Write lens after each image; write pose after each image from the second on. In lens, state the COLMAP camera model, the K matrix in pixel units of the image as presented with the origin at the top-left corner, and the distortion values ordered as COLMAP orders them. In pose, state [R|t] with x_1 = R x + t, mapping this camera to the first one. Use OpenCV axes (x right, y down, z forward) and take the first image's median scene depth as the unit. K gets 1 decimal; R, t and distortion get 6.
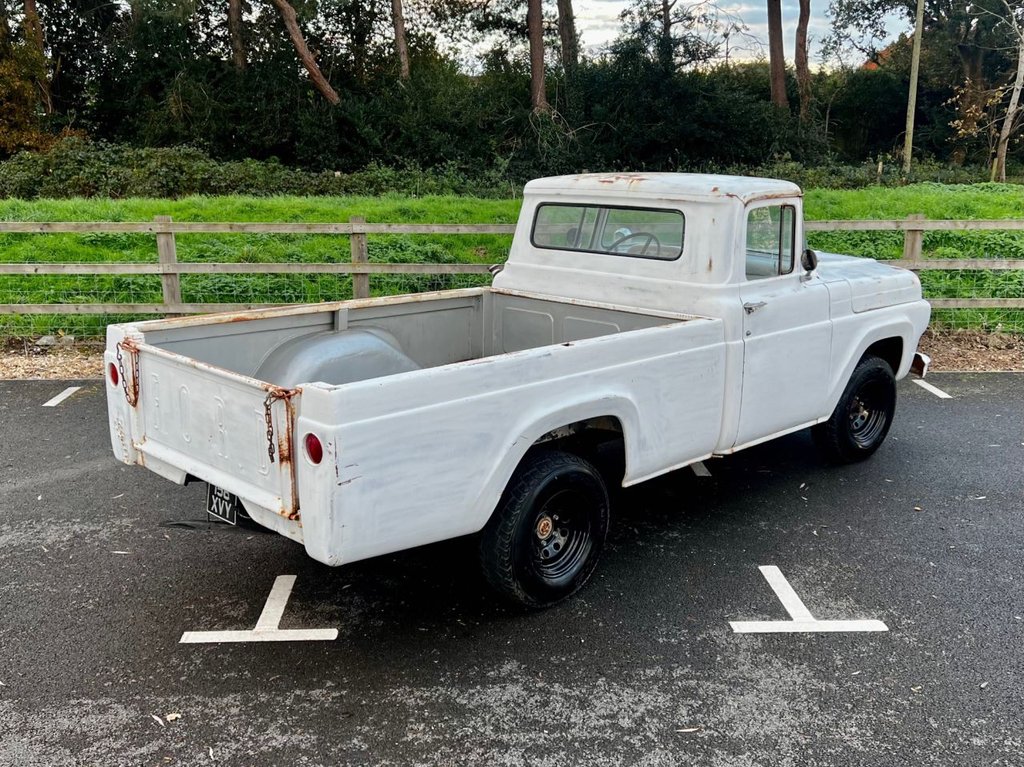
lens RADIAL K [[1021.9, 0, 522.0], [0, 1021.9, 404.1], [0, 0, 1]] dist [0.045251, 0.000000]
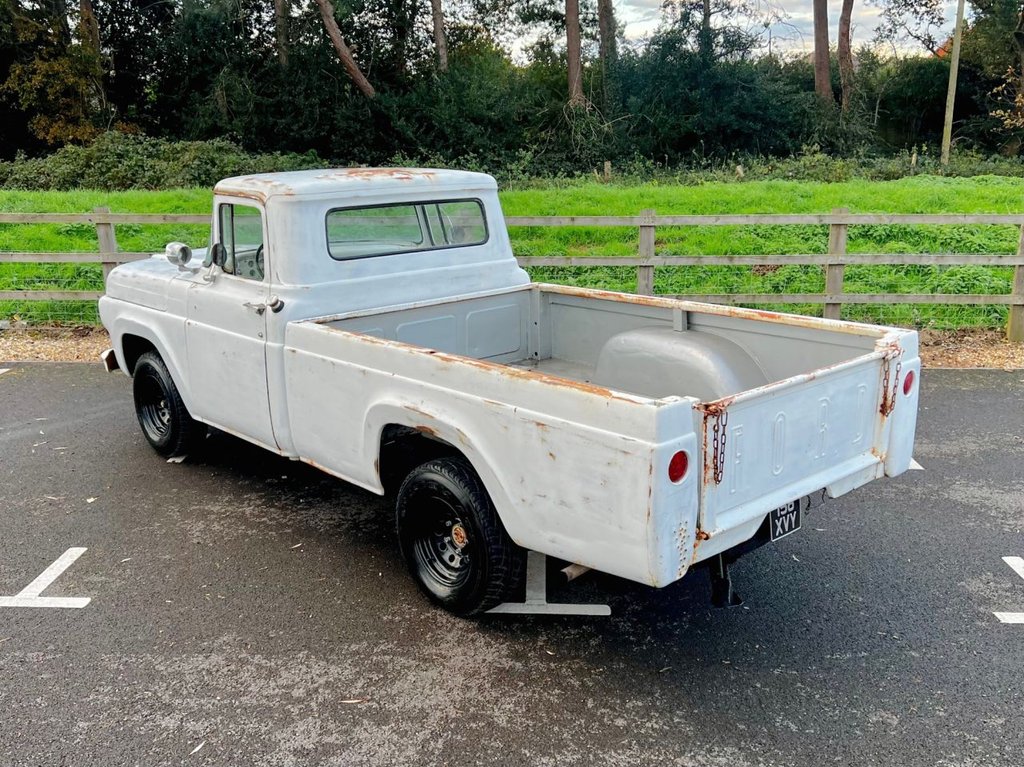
lens RADIAL K [[1021.9, 0, 510.9], [0, 1021.9, 386.3], [0, 0, 1]] dist [0.045251, 0.000000]
pose [[0.055504, -0.266761, 0.962163, -1.062643], [0.267473, 0.932400, 0.243079, -0.284330], [-0.961965, 0.243861, 0.123103, 0.979478]]
